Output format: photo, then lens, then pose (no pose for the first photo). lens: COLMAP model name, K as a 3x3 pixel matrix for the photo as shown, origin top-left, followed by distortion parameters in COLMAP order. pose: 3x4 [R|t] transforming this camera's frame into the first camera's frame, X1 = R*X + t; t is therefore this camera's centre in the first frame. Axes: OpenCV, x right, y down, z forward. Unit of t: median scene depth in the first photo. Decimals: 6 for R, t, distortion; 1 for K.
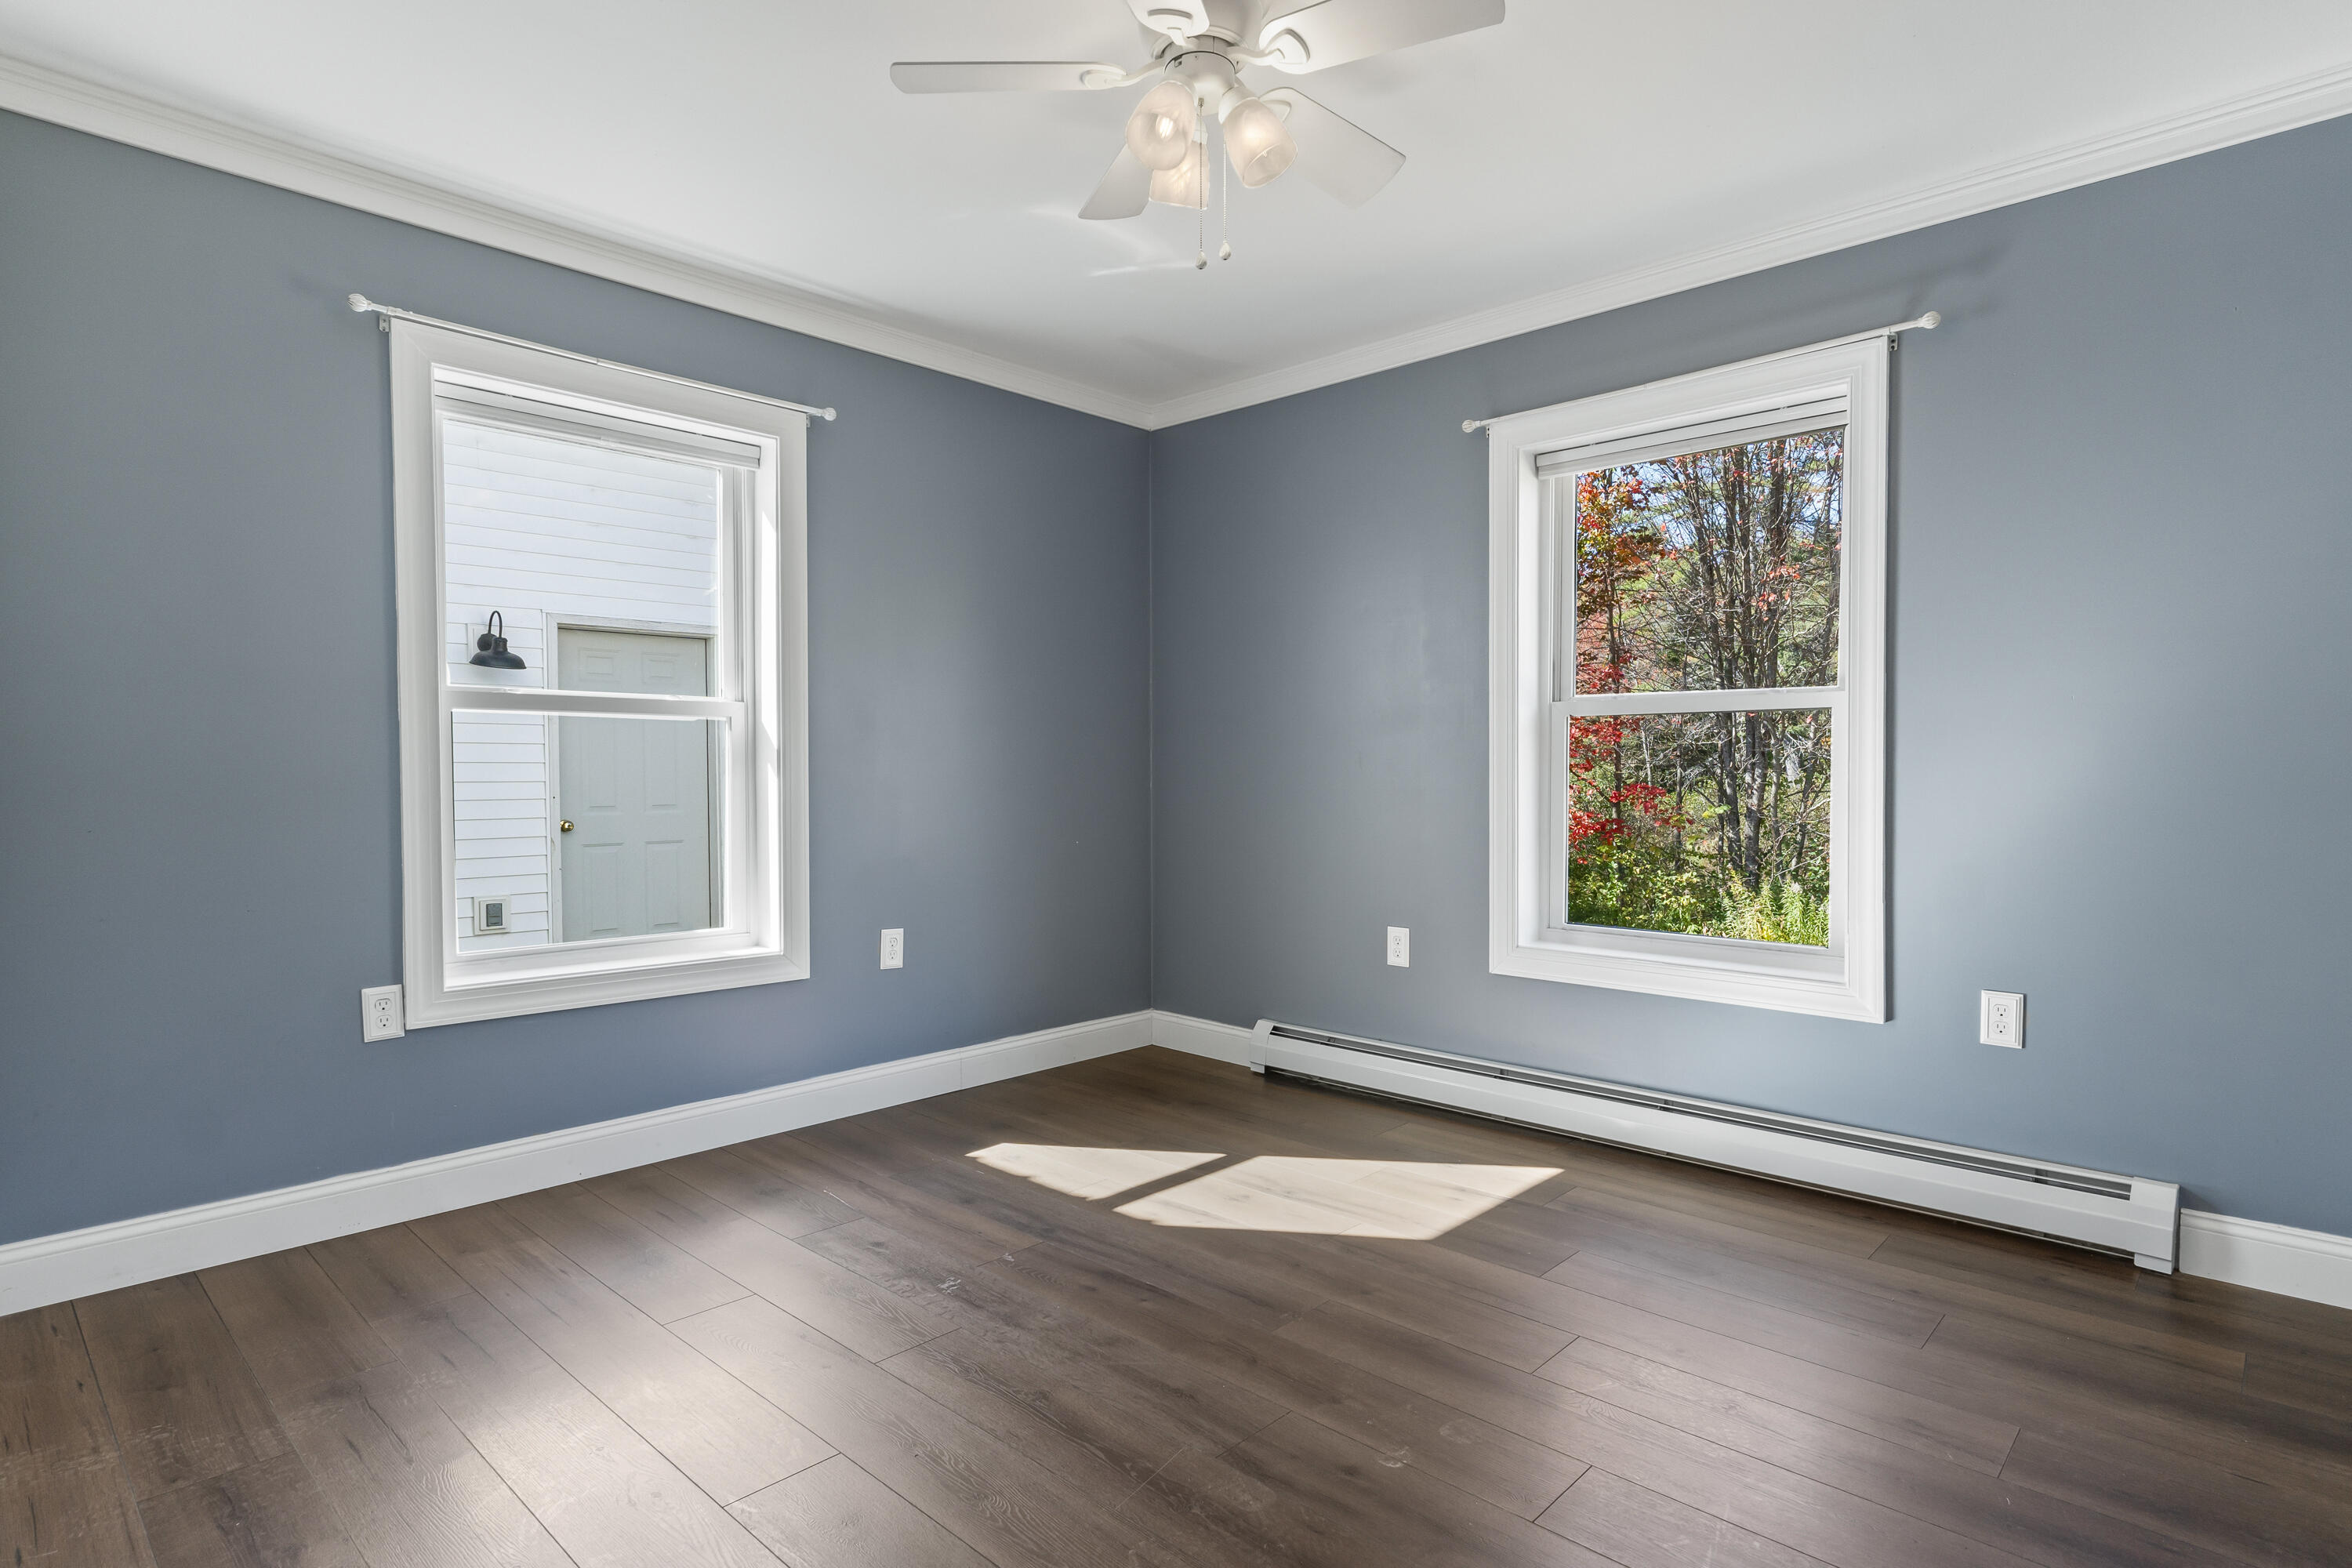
lens RADIAL K [[1203.7, 0, 1176.0], [0, 1203.7, 784.0], [0, 0, 1]] dist [-0.000971, -0.000001]
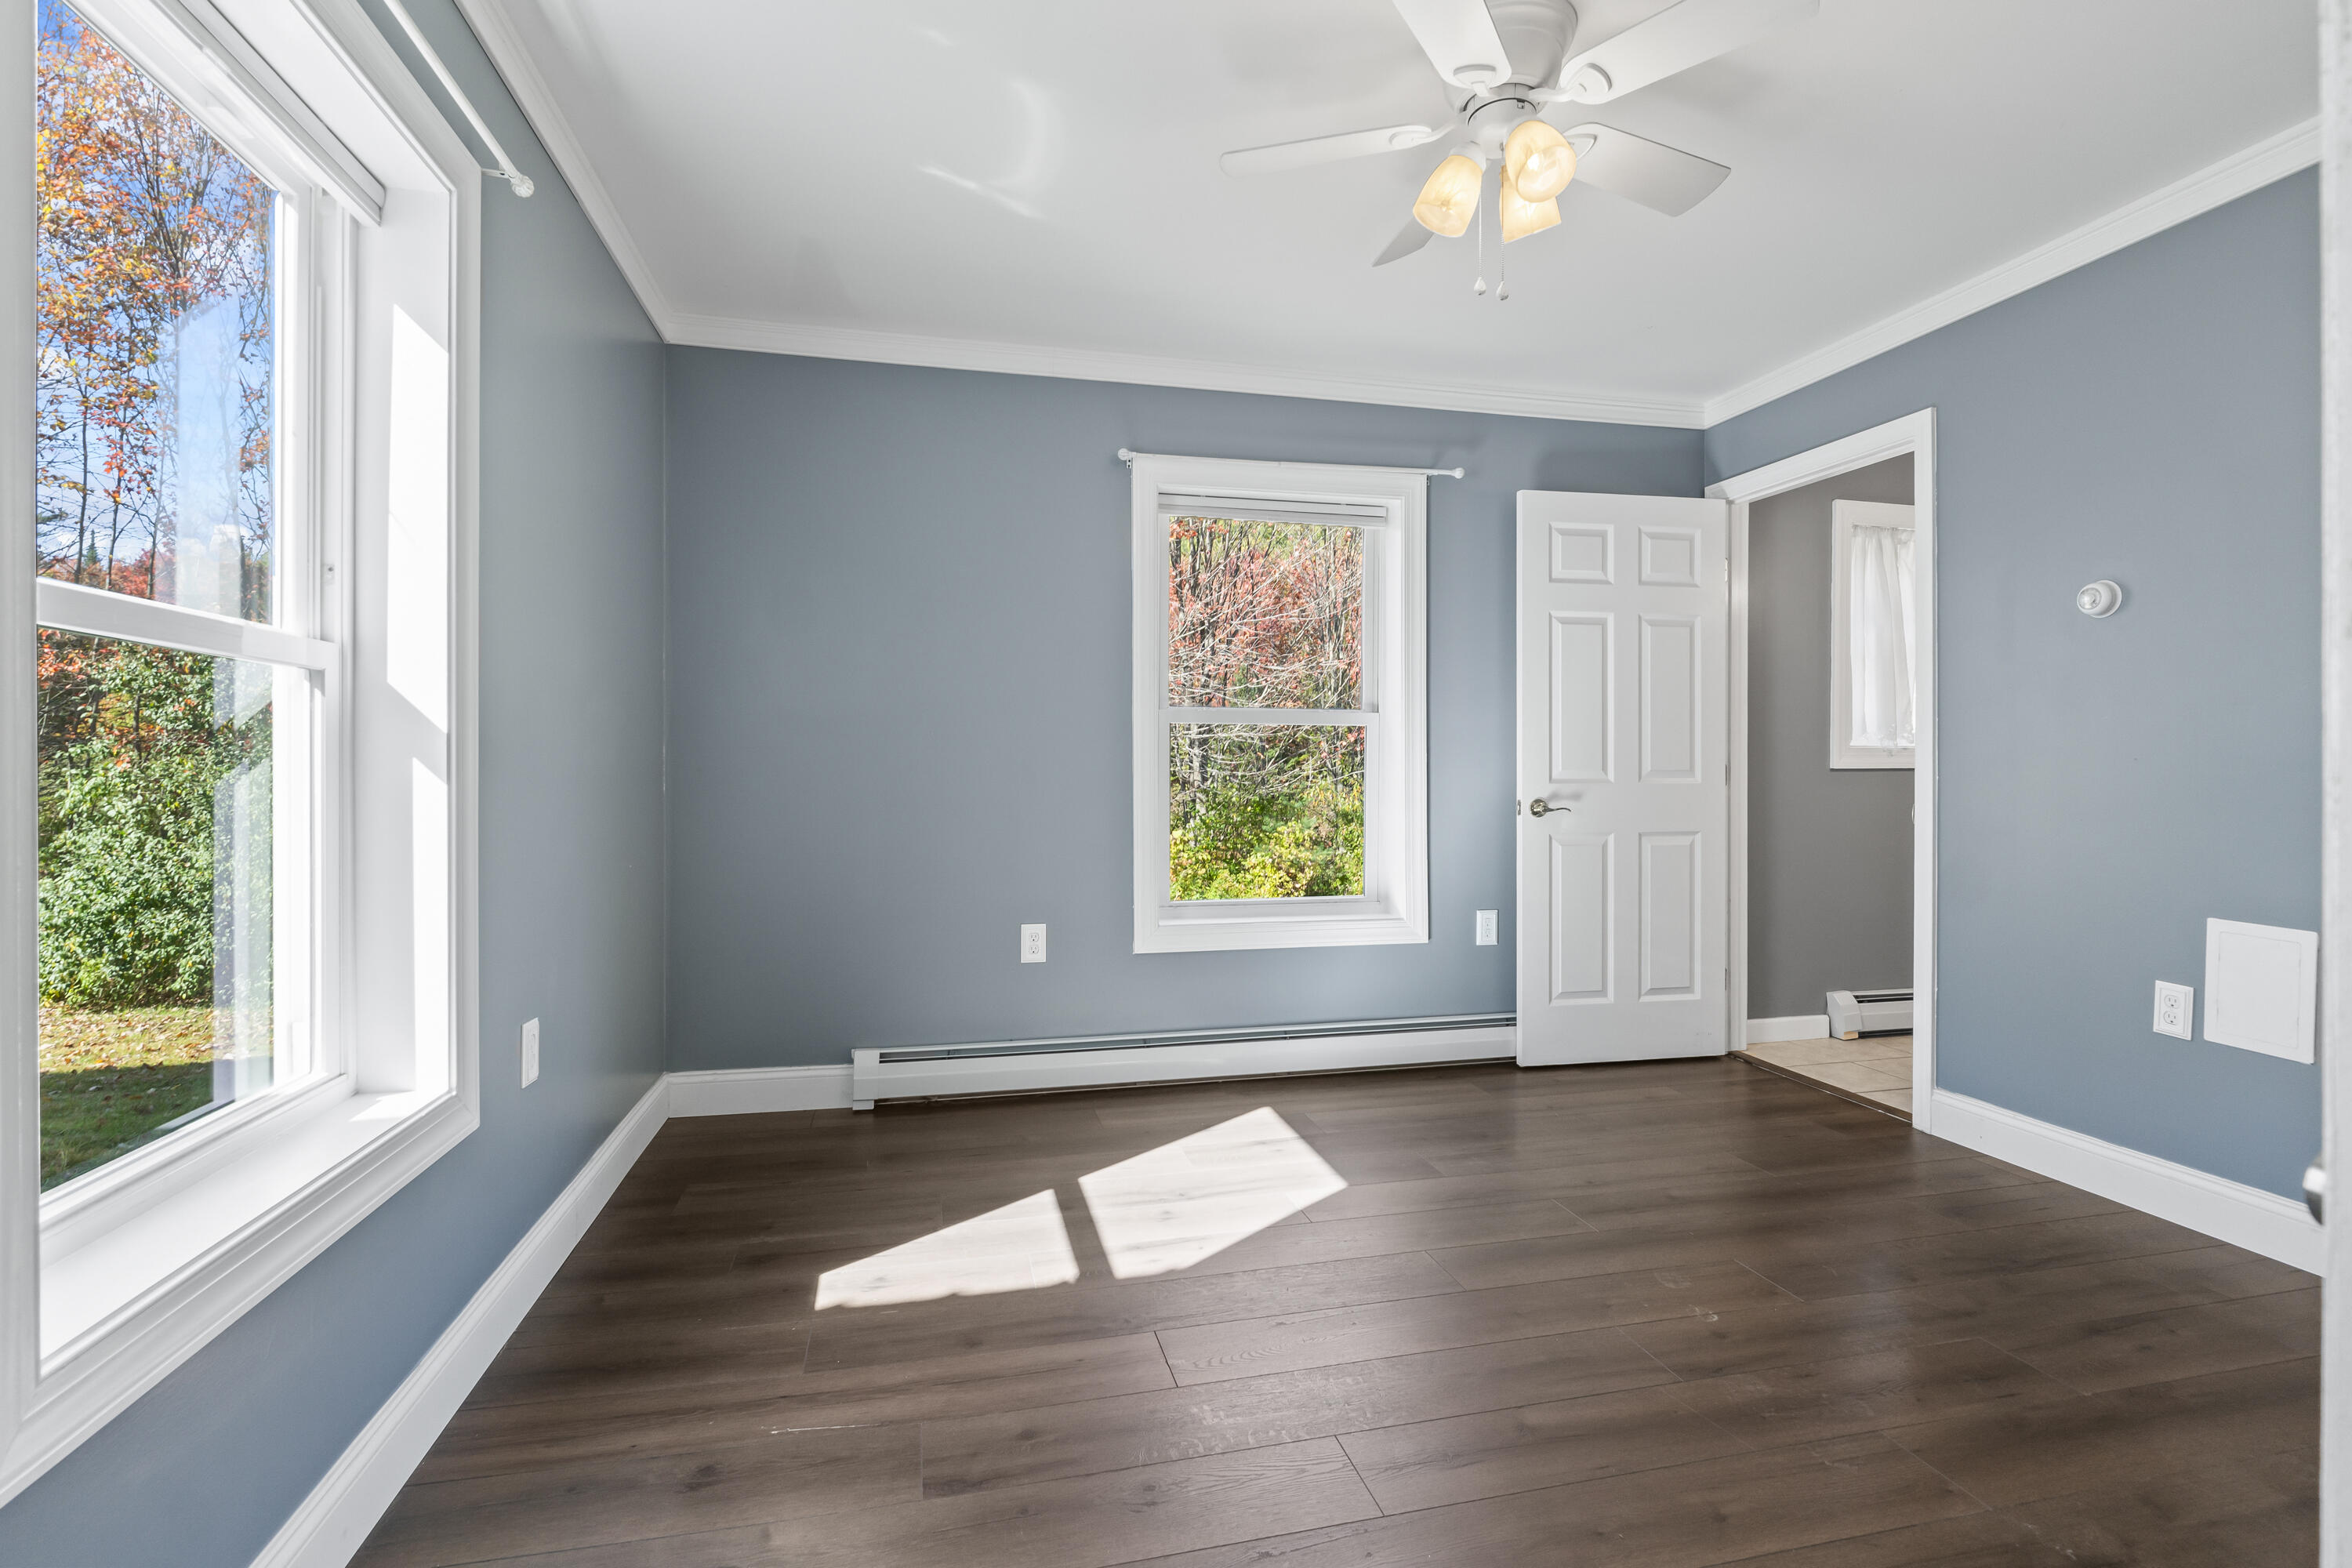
lens RADIAL K [[1087.5, 0, 1176.9], [0, 1087.5, 759.9], [0, 0, 1]] dist [-0.002479, -0.000441]
pose [[0.551753, 0.006348, 0.833984, -0.601708], [0.009776, 0.999853, -0.014079, -0.006185], [-0.833951, 0.015921, 0.551610, 0.459544]]
